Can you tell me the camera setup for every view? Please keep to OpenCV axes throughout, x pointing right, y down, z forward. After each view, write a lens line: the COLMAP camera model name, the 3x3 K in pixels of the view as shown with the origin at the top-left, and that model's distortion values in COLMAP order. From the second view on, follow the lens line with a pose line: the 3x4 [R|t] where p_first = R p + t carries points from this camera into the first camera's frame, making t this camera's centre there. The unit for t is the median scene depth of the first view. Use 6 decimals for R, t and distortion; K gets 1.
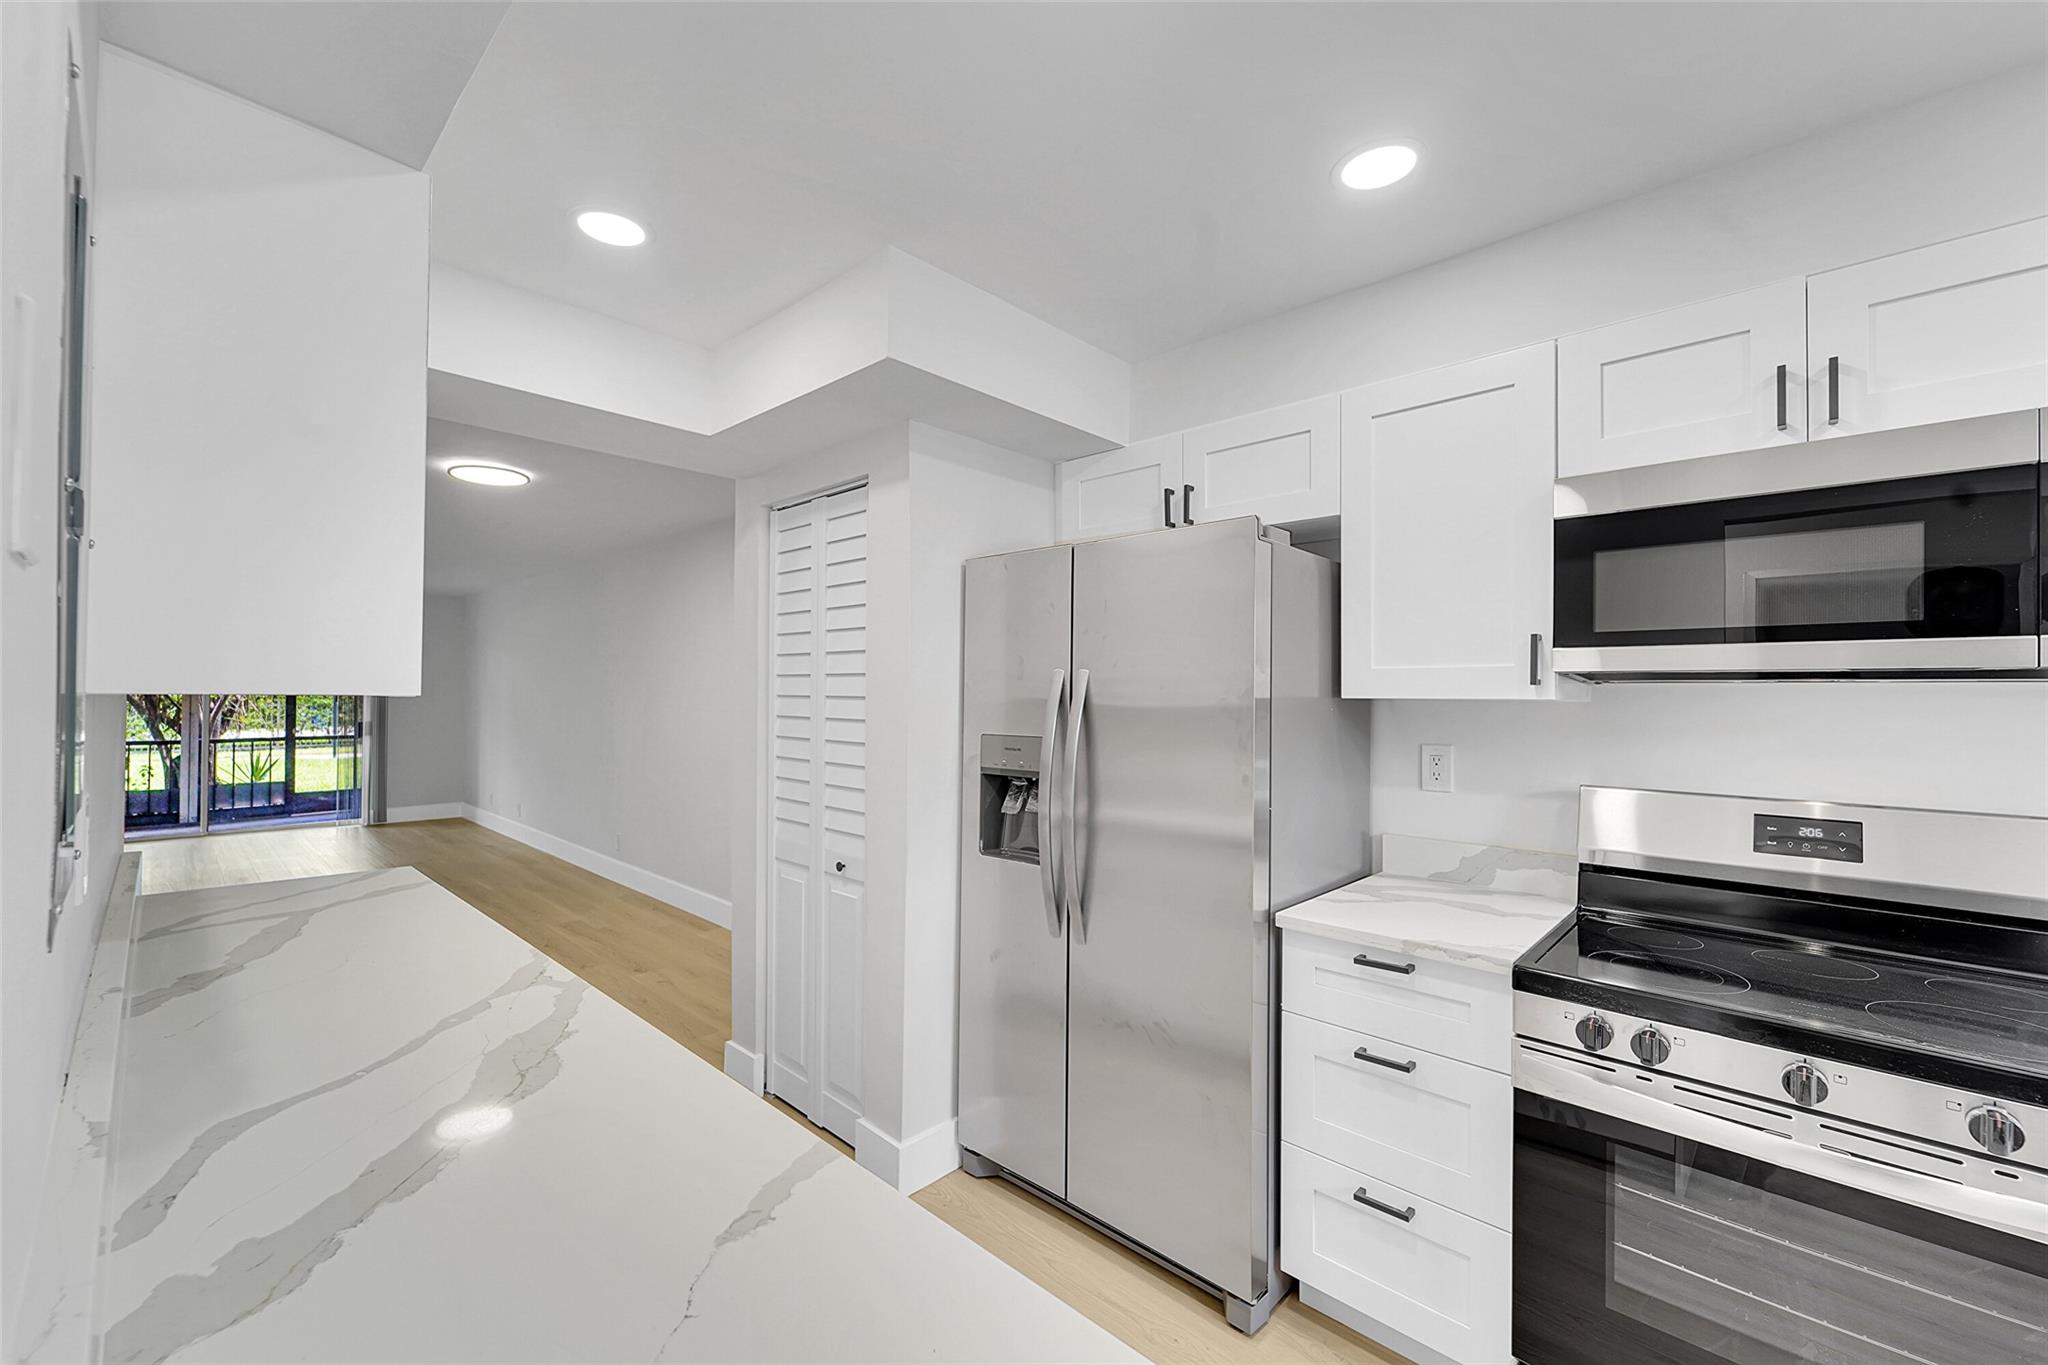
lens RADIAL K [[835.9, 0, 1014.8], [0, 835.9, 693.3], [0, 0, 1]] dist [0.002531, -0.000835]
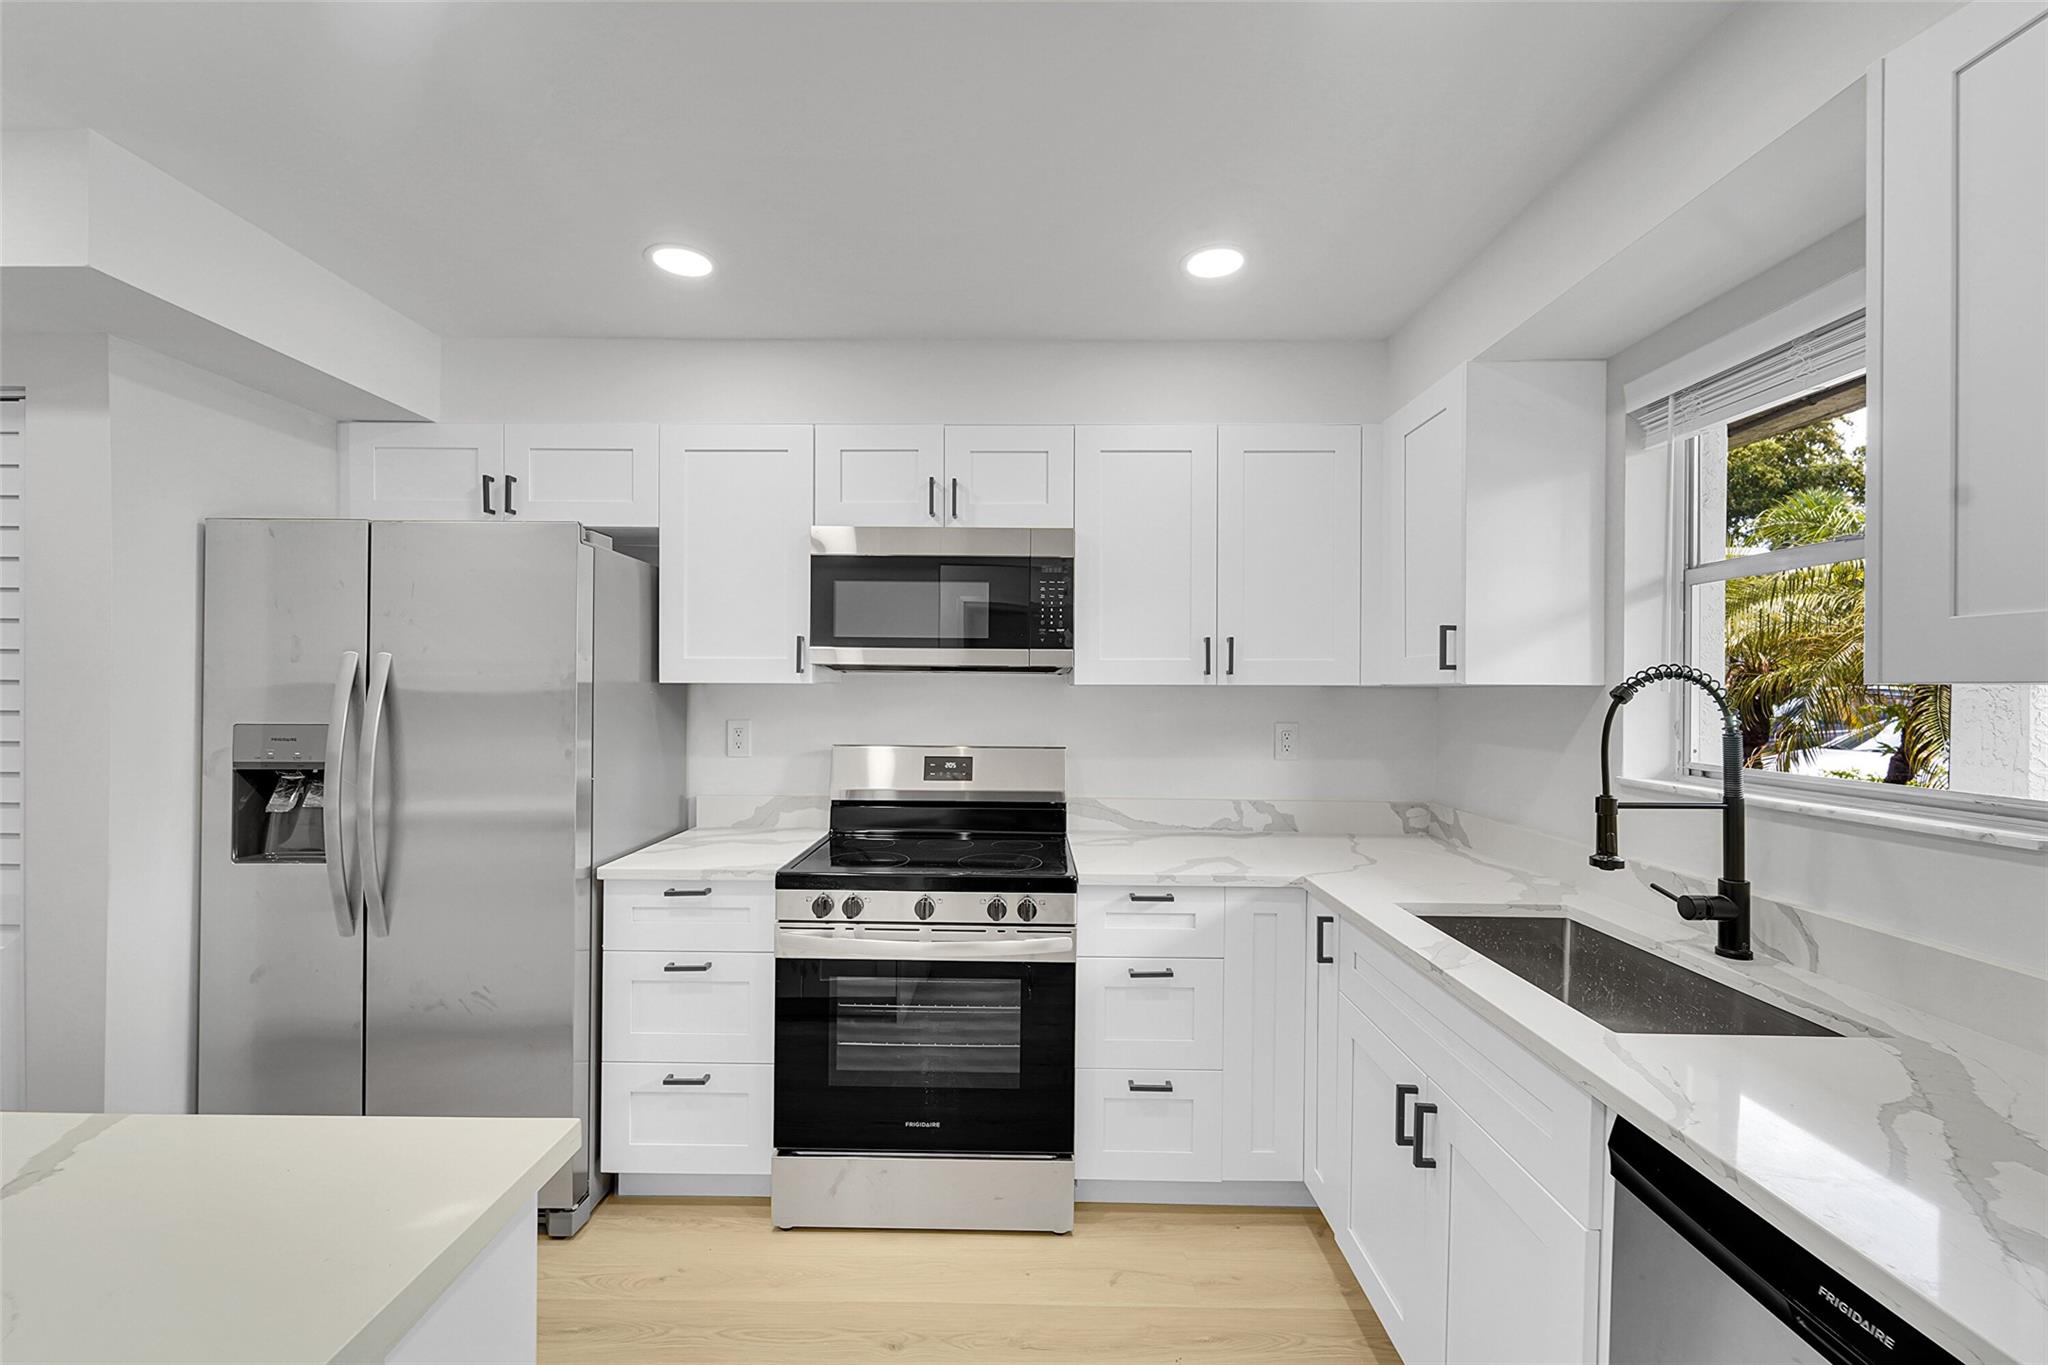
lens RADIAL K [[835.9, 0, 1027.1], [0, 835.9, 685.6], [0, 0, 1]] dist [0.002531, -0.000835]
pose [[0.725847, -0.001323, 0.687854, -0.050145], [-0.003801, 0.999975, 0.005935, 0.000940], [-0.687845, -0.006923, 0.725824, -0.239159]]
